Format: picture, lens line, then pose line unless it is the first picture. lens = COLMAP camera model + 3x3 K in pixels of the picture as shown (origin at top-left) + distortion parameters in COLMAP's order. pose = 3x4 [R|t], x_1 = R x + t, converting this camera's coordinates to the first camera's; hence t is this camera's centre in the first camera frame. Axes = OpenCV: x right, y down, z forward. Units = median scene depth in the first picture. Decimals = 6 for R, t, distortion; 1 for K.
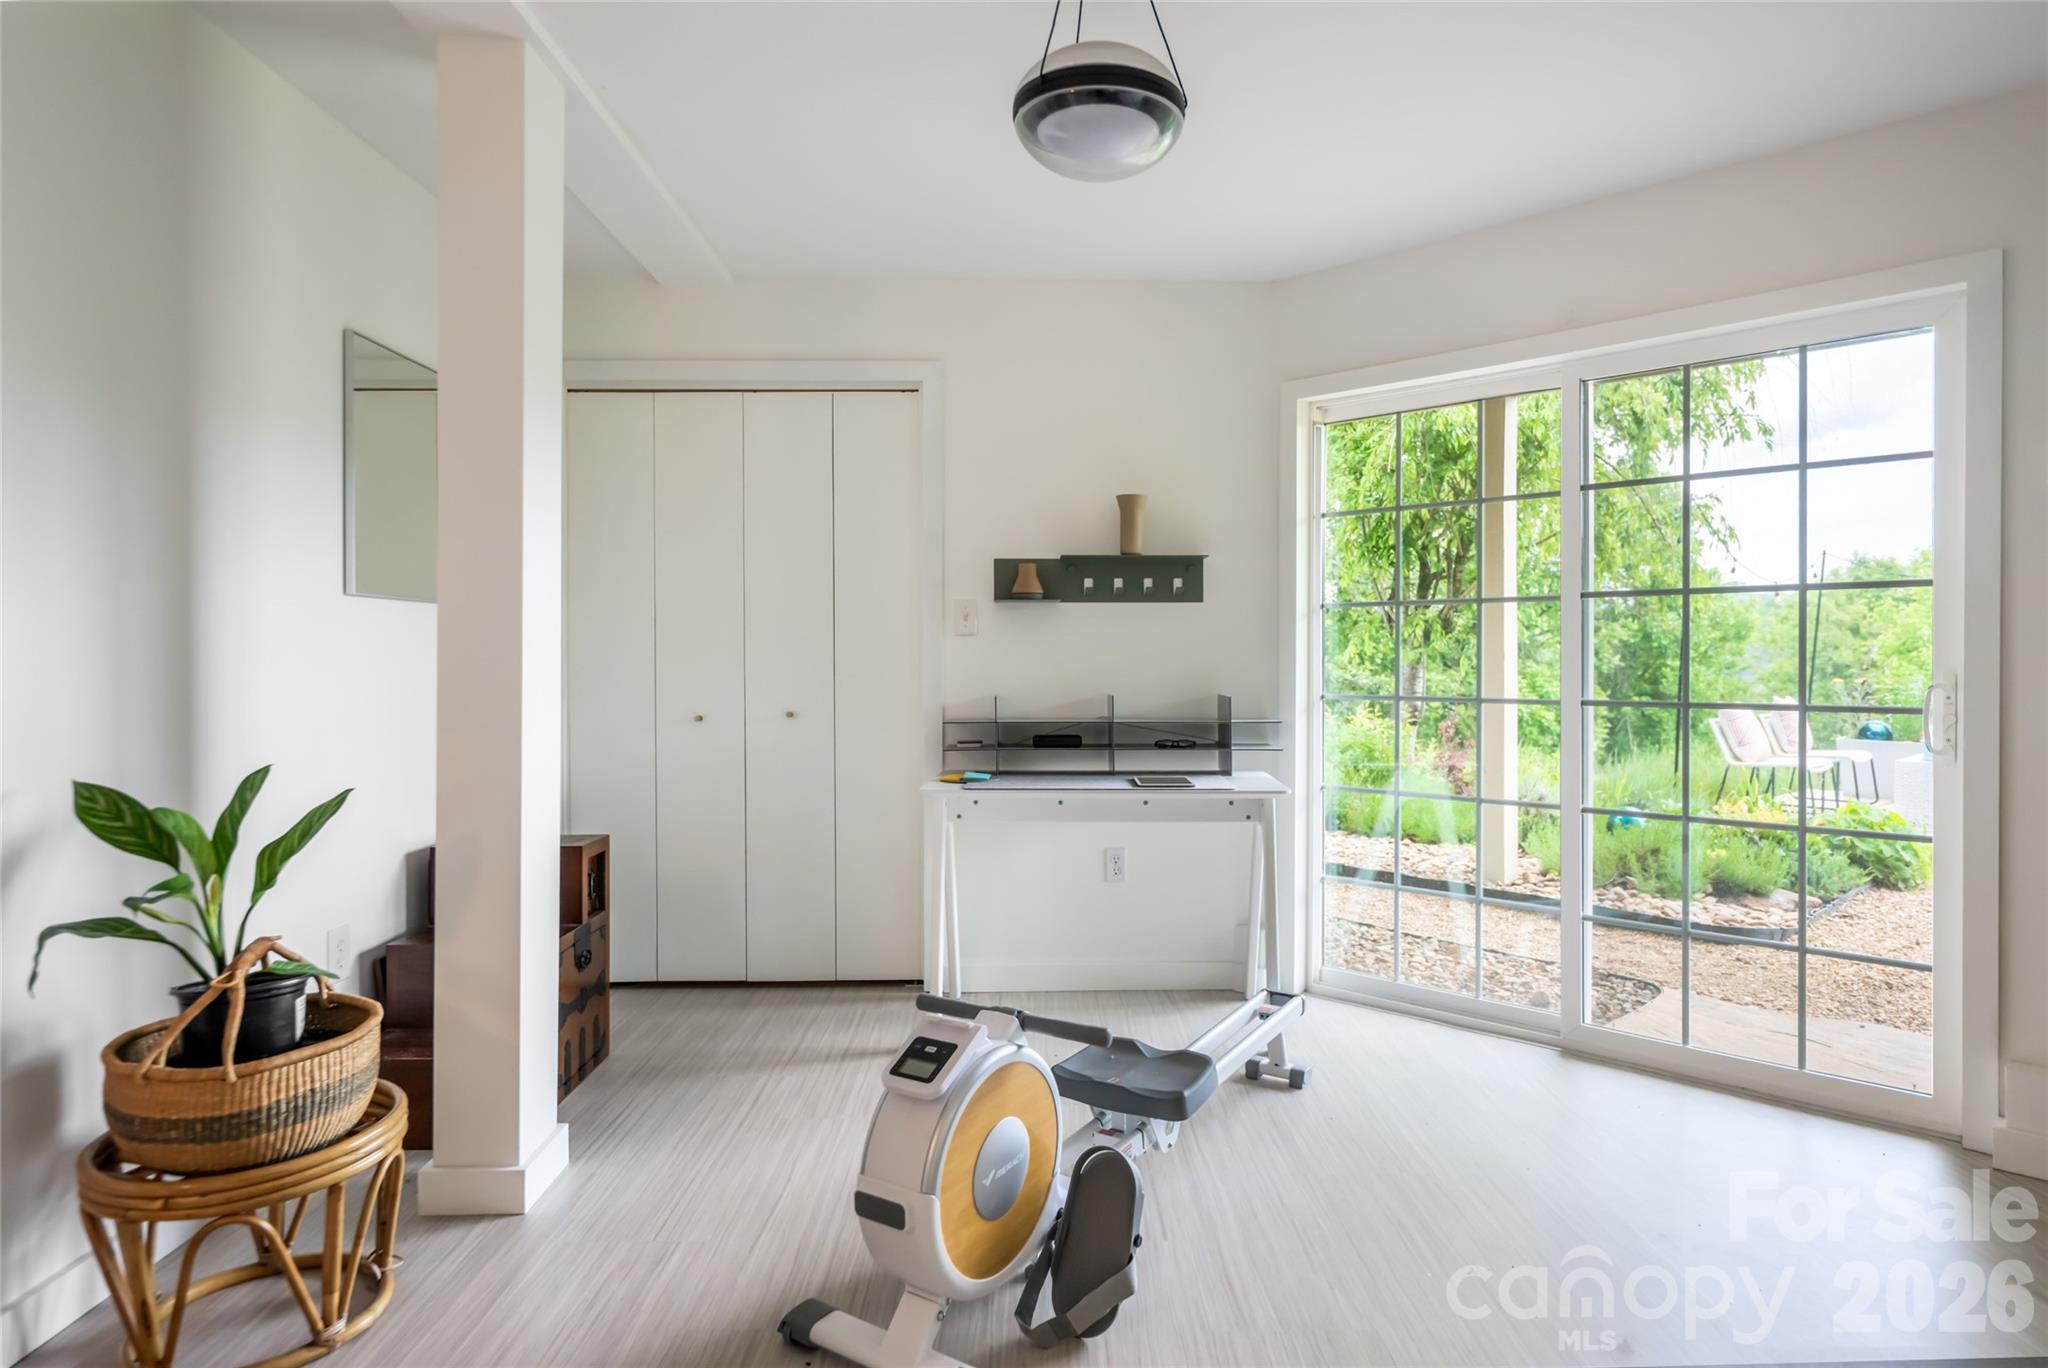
lens RADIAL K [[1129.7, 0, 1024.2], [0, 1129.7, 684.1], [0, 0, 1]] dist [0.001584, 0.000024]
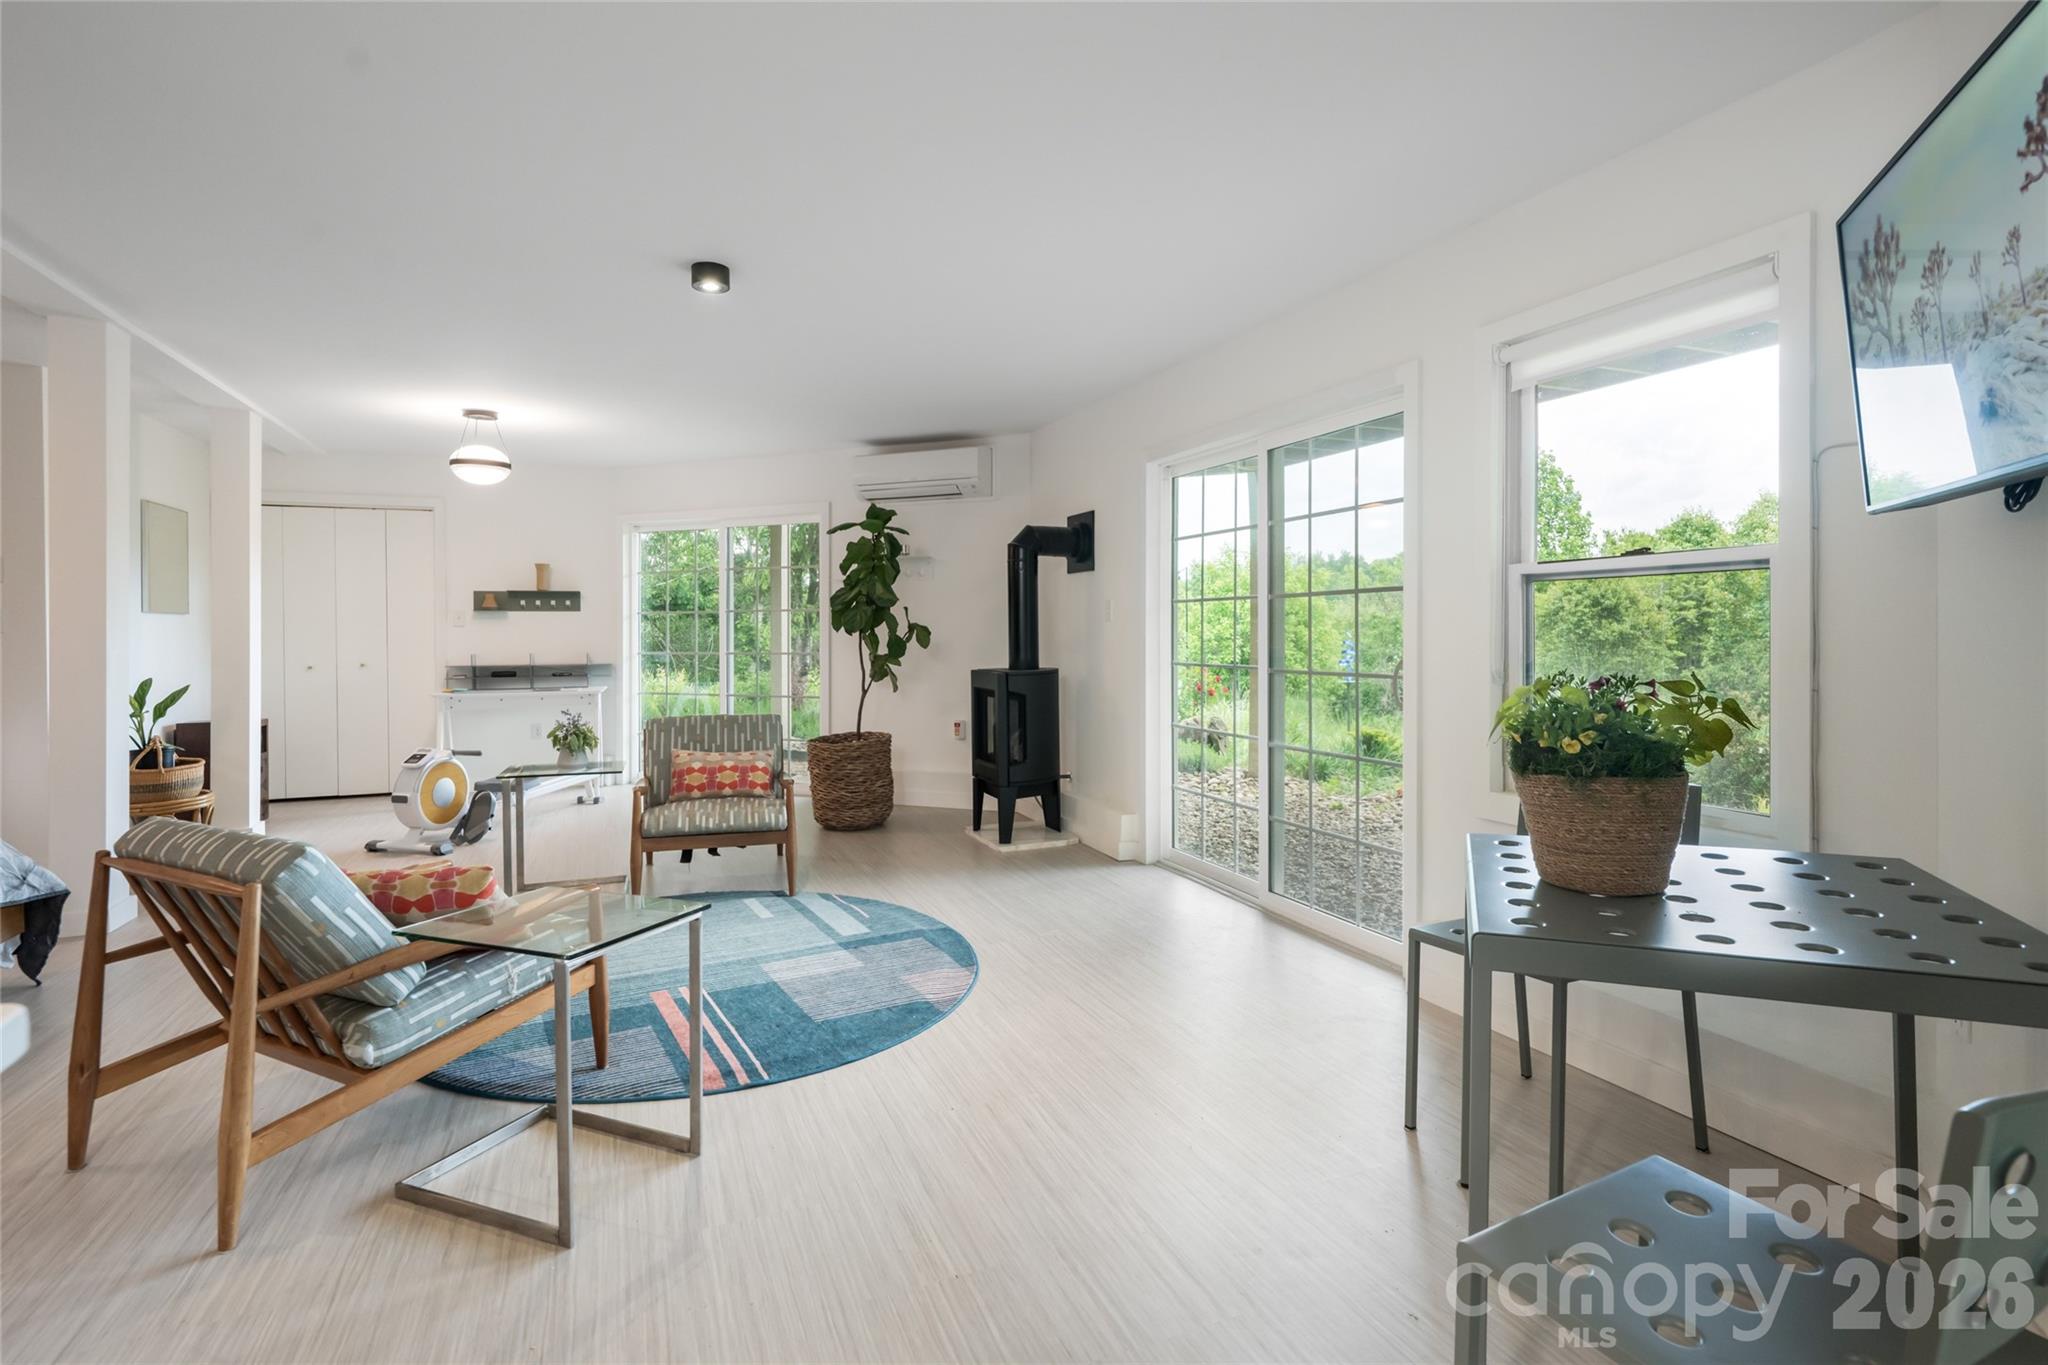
lens RADIAL K [[998.6, 0, 1024.6], [0, 998.6, 660.9], [0, 0, 1]] dist [-0.002142, -0.000421]
pose [[0.924999, -0.012639, 0.379760, 0.224476], [0.010501, 0.999915, 0.007699, 0.018455], [-0.379825, -0.003134, 0.925053, -1.173316]]
